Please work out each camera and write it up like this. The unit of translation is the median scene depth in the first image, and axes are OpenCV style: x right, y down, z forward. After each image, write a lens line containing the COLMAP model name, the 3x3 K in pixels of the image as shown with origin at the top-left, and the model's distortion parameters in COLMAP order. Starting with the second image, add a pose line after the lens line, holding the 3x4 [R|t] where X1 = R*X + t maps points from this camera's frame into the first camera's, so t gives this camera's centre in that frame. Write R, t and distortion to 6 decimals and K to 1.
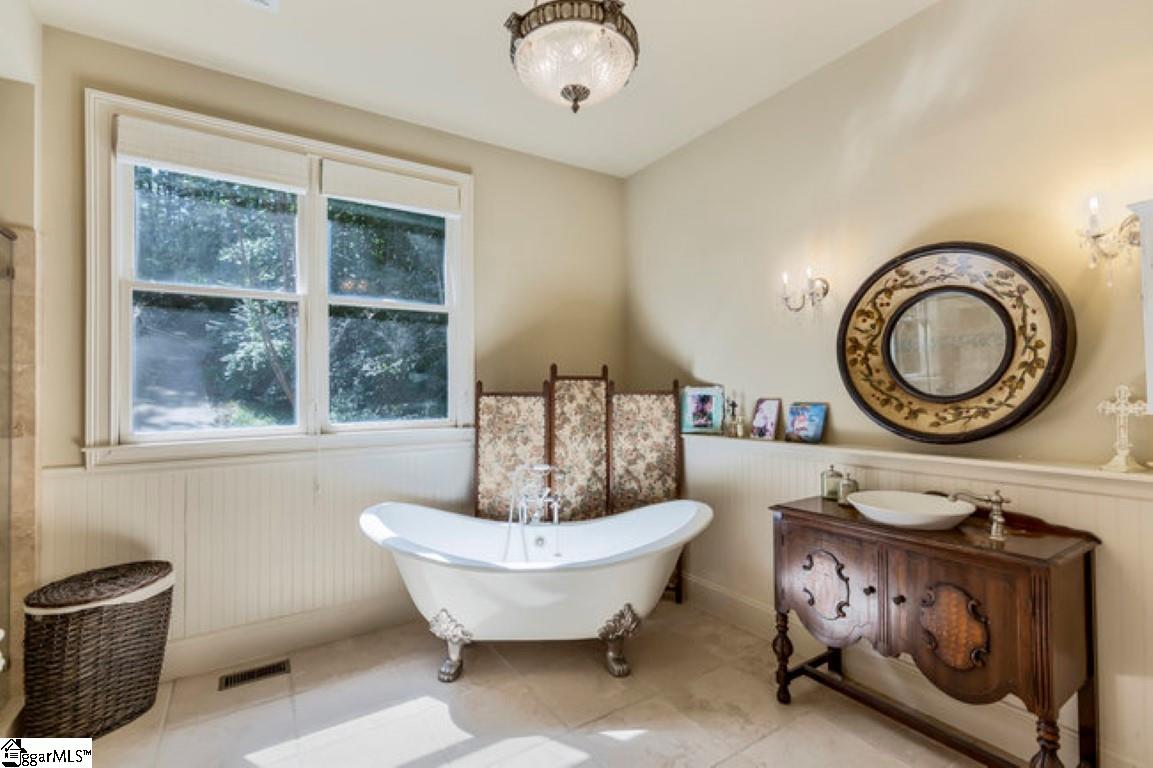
lens RADIAL K [[510.2, 0, 576.5], [0, 510.2, 384.0], [0, 0, 1]] dist [-0.000649, -0.000397]
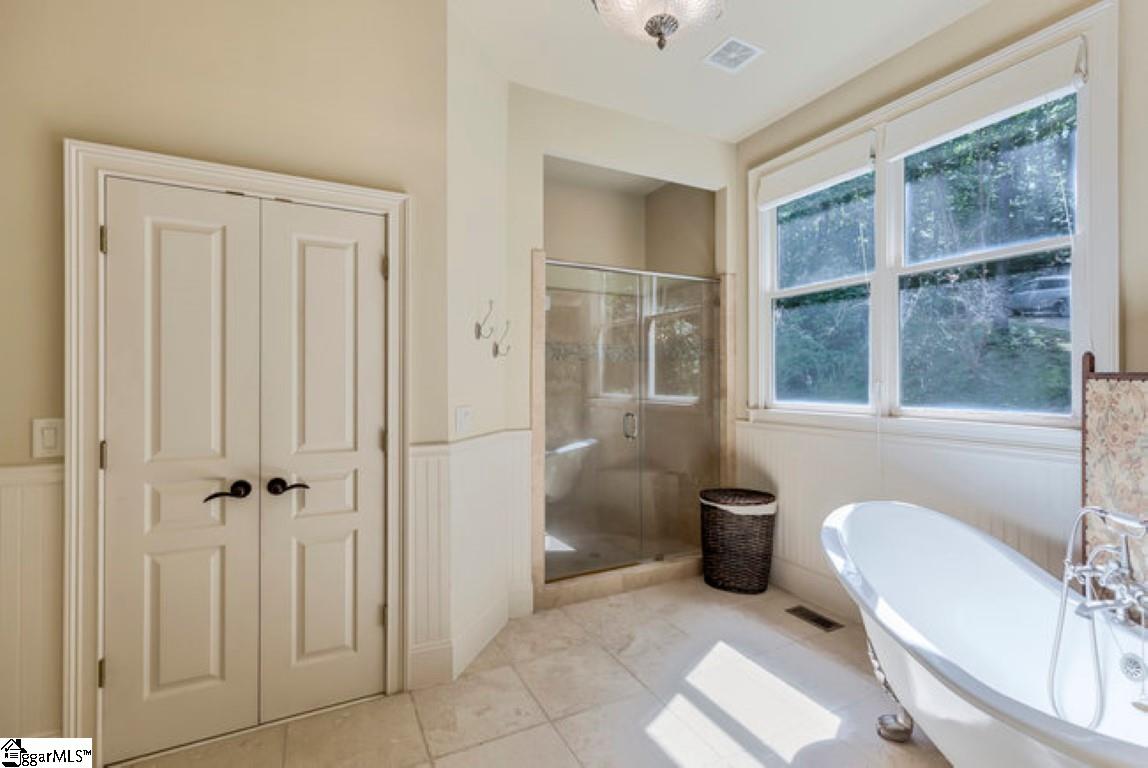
lens RADIAL K [[517.9, 0, 579.5], [0, 517.9, 377.1], [0, 0, 1]] dist [-0.000340, -0.000144]
pose [[-0.090143, 0.009653, -0.995882, 0.504559], [0.017872, 0.999808, 0.008073, 0.007165], [0.995768, -0.017071, -0.090298, 0.518246]]
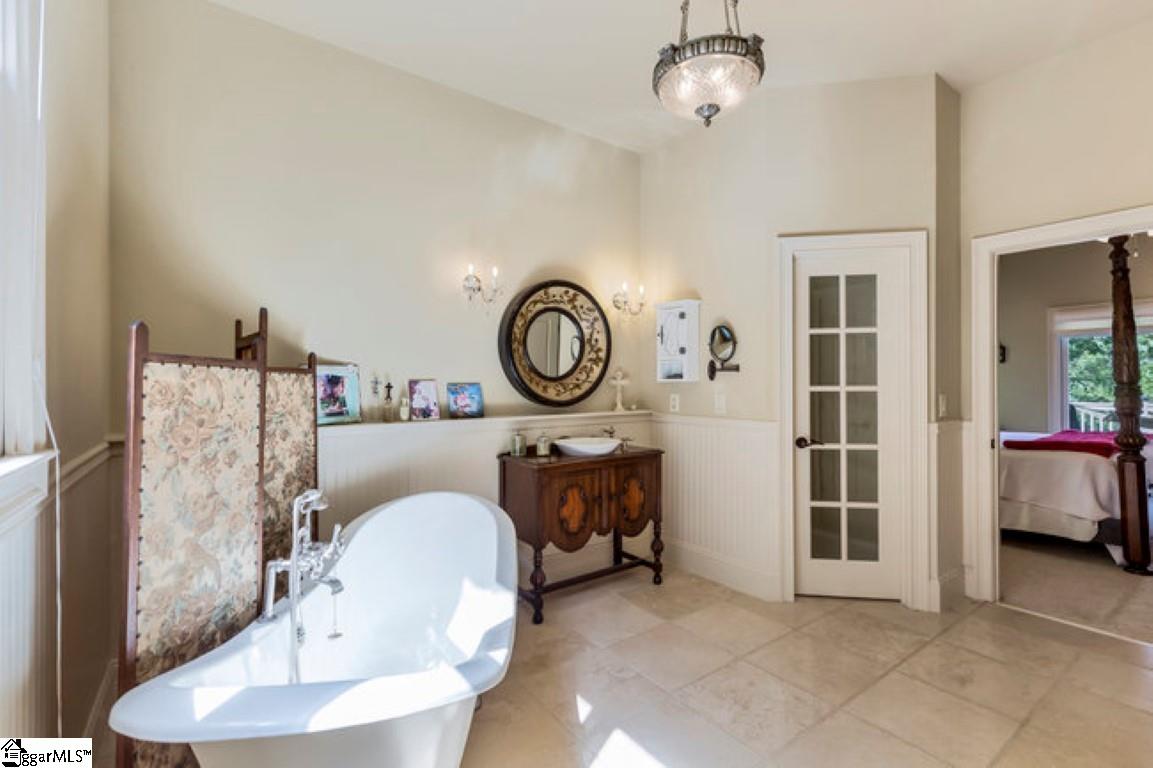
lens RADIAL K [[520.2, 0, 582.0], [0, 520.2, 377.1], [0, 0, 1]] dist [-0.000340, -0.000144]
pose [[-0.056679, 0.024005, 0.998104, -0.667129], [-0.007278, 0.999674, -0.024456, 0.047202], [-0.998366, -0.008650, -0.056486, 0.756727]]
